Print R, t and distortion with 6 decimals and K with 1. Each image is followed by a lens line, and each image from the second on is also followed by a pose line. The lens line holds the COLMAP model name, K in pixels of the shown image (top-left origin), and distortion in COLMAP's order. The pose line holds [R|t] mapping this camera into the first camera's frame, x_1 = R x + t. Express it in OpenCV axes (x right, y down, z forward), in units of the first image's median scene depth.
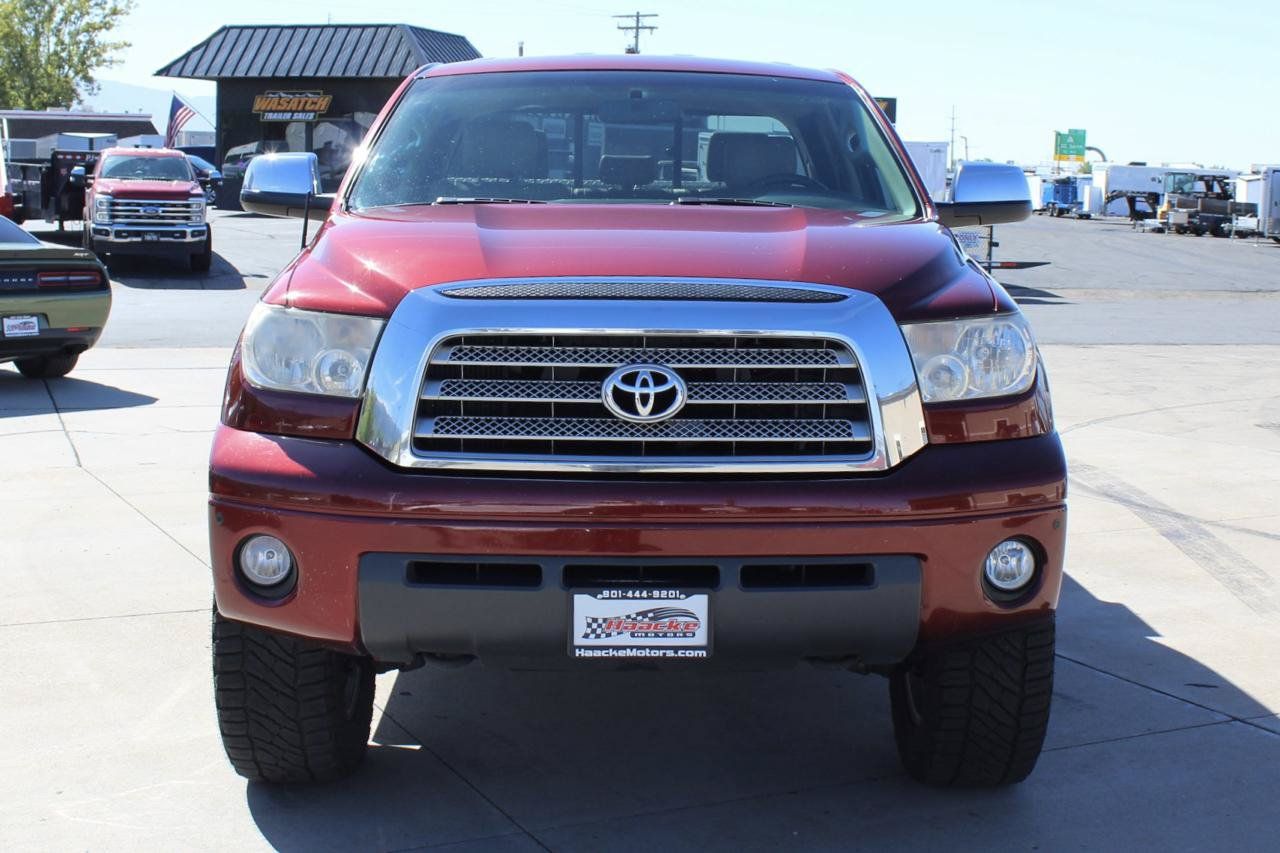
lens RADIAL K [[1830.6, 0, 669.1], [0, 1830.6, 369.0], [0, 0, 1]] dist [-0.143415, 0.084775]
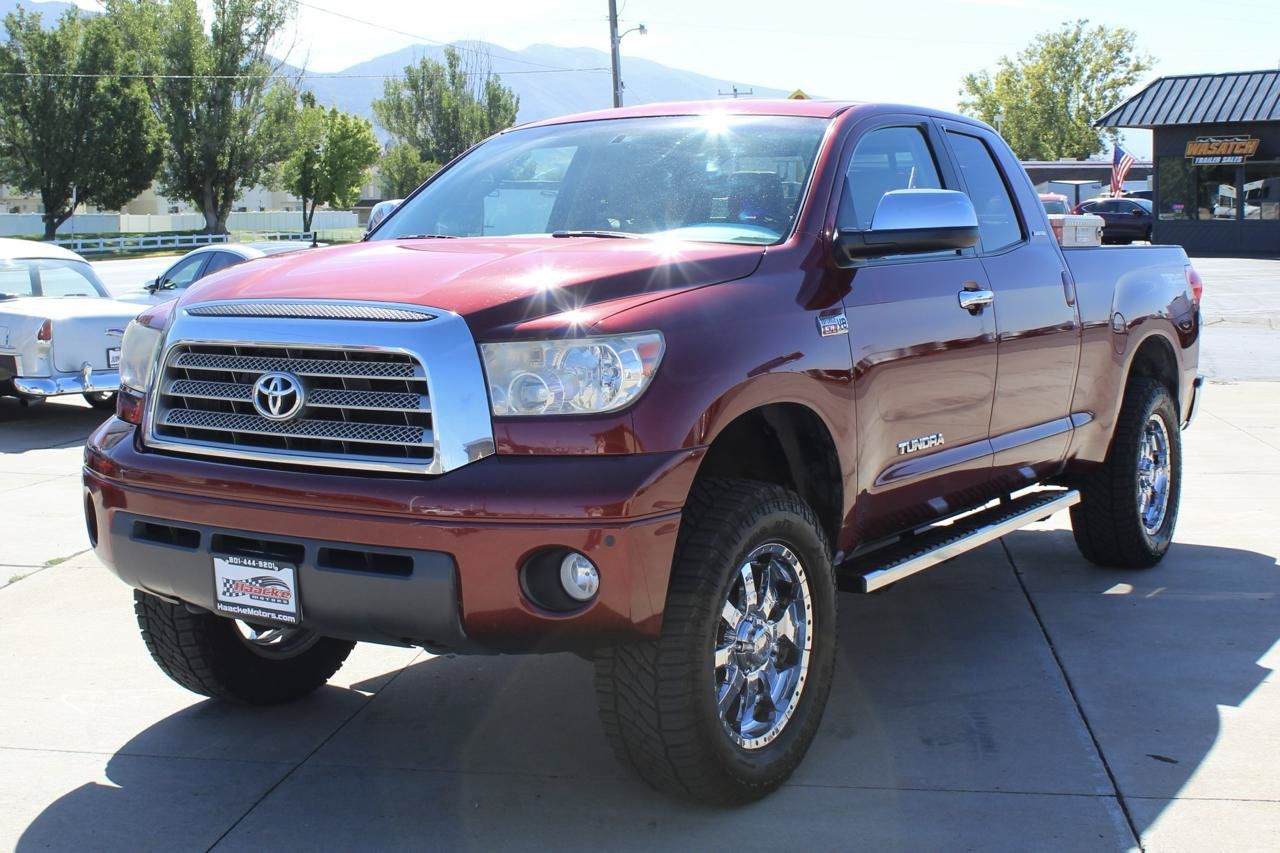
lens RADIAL K [[1694.4, 0, 639.1], [0, 1694.4, 326.1], [0, 0, 1]] dist [-0.103760, -0.001096]
pose [[0.822379, 0.012911, -0.568793, 0.771987], [-0.037319, 0.998814, -0.031285, -0.006343], [0.567714, 0.046955, 0.821886, 0.217788]]
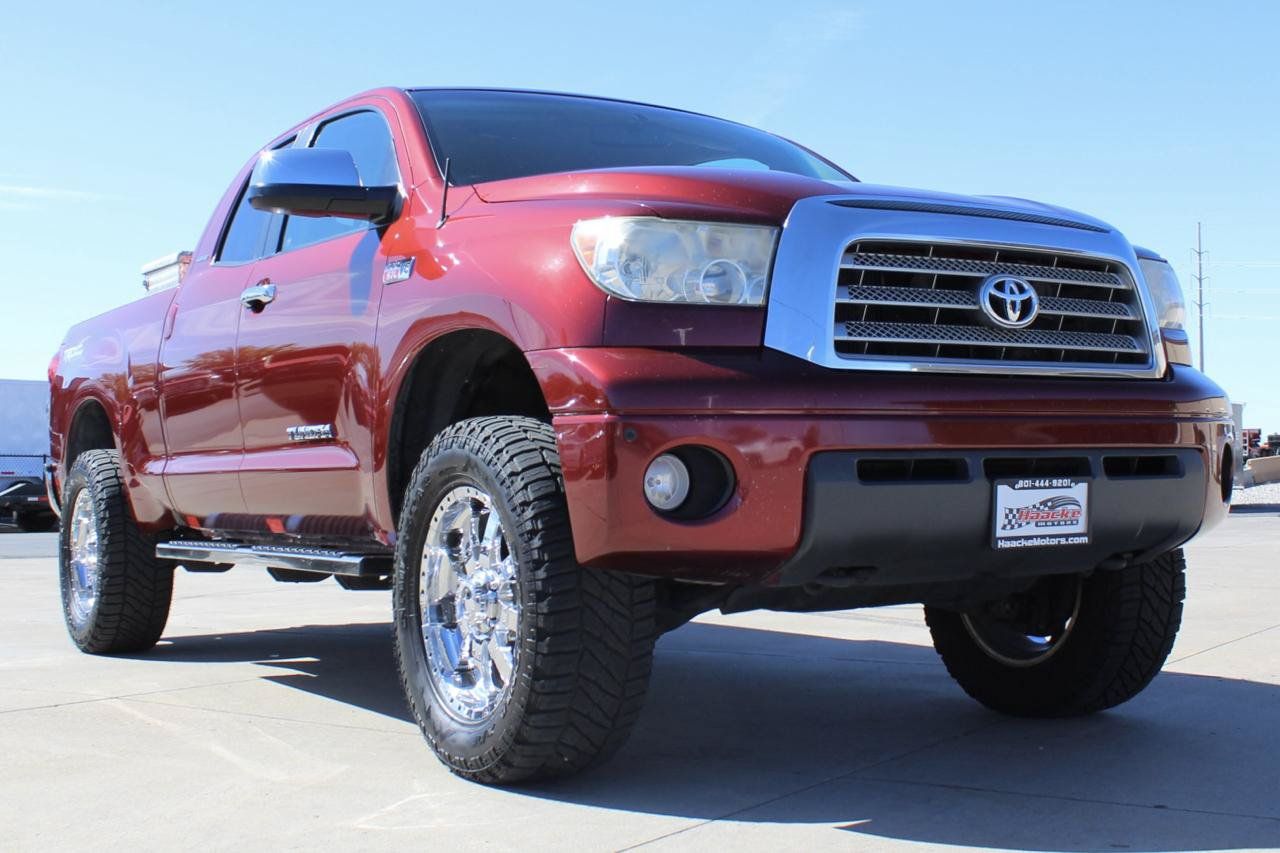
lens RADIAL K [[1649.8, 0, 640.0], [0, 1649.8, 426.5], [0, 0, 1]] dist [-0.123437, 0.018640]
pose [[0.868111, -0.009296, 0.496284, -0.646268], [0.072507, 0.991475, -0.108260, 0.165973], [-0.491047, 0.129966, 0.861384, 0.281238]]
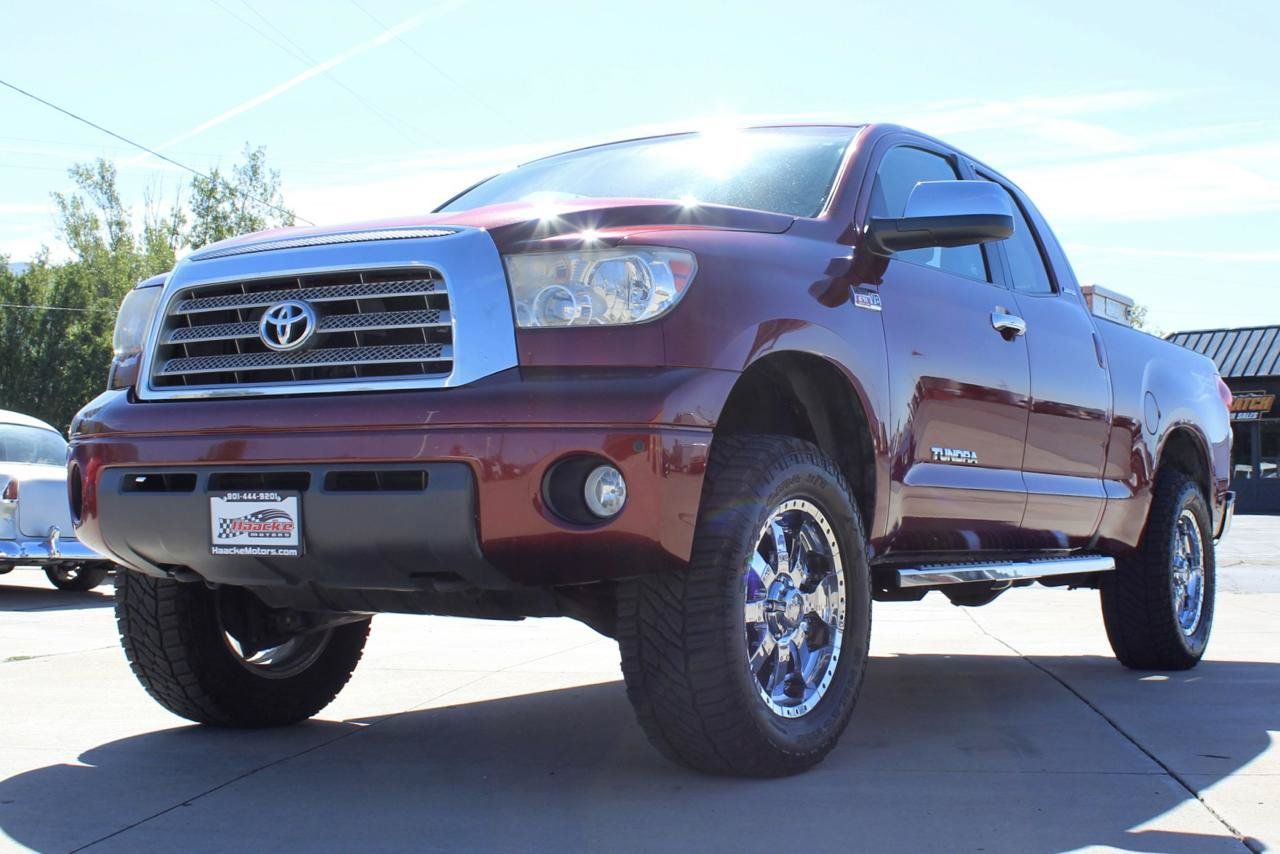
lens RADIAL K [[1773.9, 0, 734.9], [0, 1773.9, 424.4], [0, 0, 1]] dist [-0.113760, 0.038465]
pose [[0.854023, -0.035437, -0.519027, 0.752905], [-0.044801, 0.988961, -0.141239, 0.206179], [0.518303, 0.143875, 0.843008, 0.224967]]
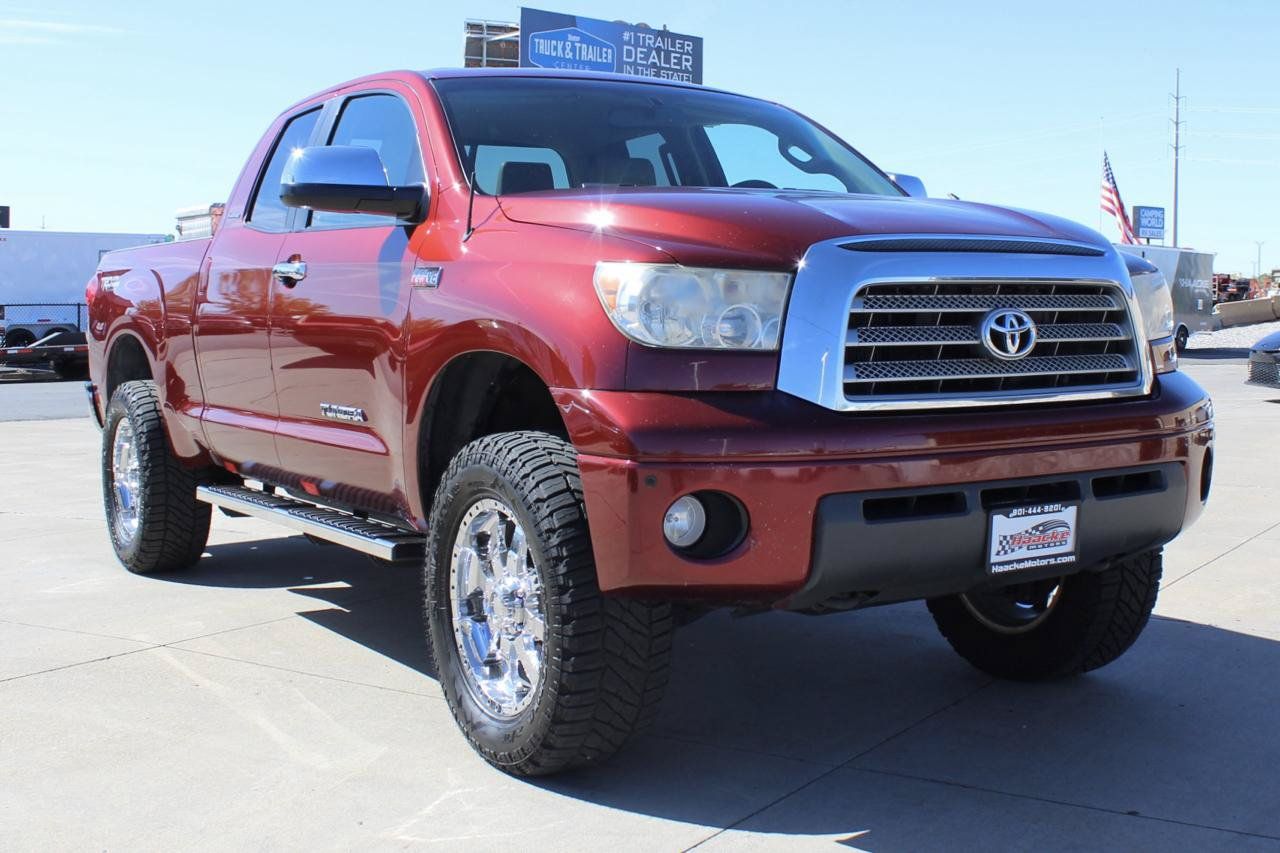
lens RADIAL K [[1558.1, 0, 663.5], [0, 1558.1, 430.3], [0, 0, 1]] dist [-0.128785, 0.043854]
pose [[0.861393, -0.060828, 0.504283, -0.650963], [0.068298, 0.997658, 0.003677, 0.052052], [-0.503326, 0.031274, 0.863531, 0.276029]]
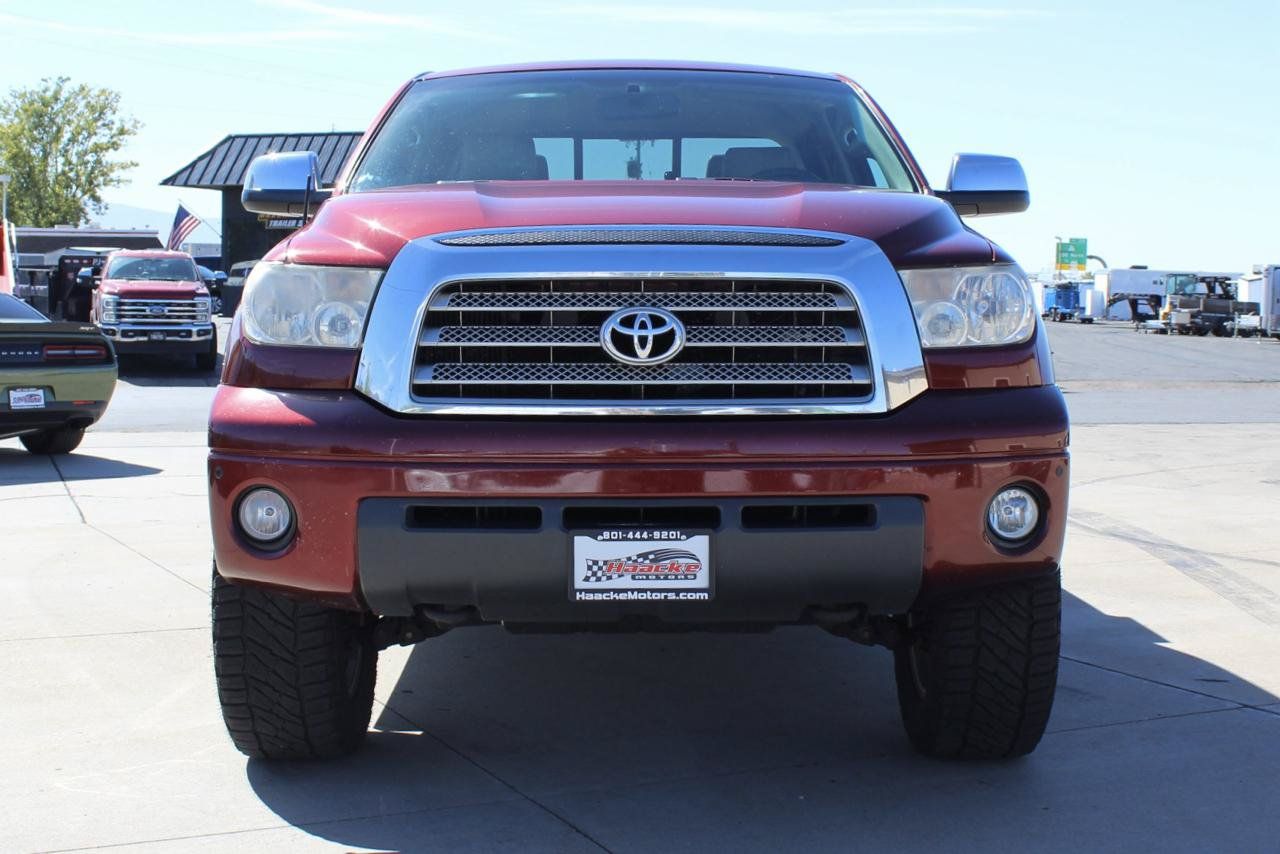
lens RADIAL K [[1826.9, 0, 648.5], [0, 1826.9, 403.2], [0, 0, 1]] dist [-0.146154, 0.073336]
pose [[0.999838, -0.011615, -0.013751, 0.002734], [0.010987, 0.998932, -0.044871, 0.090717], [0.014258, 0.044713, 0.998898, 0.005362]]
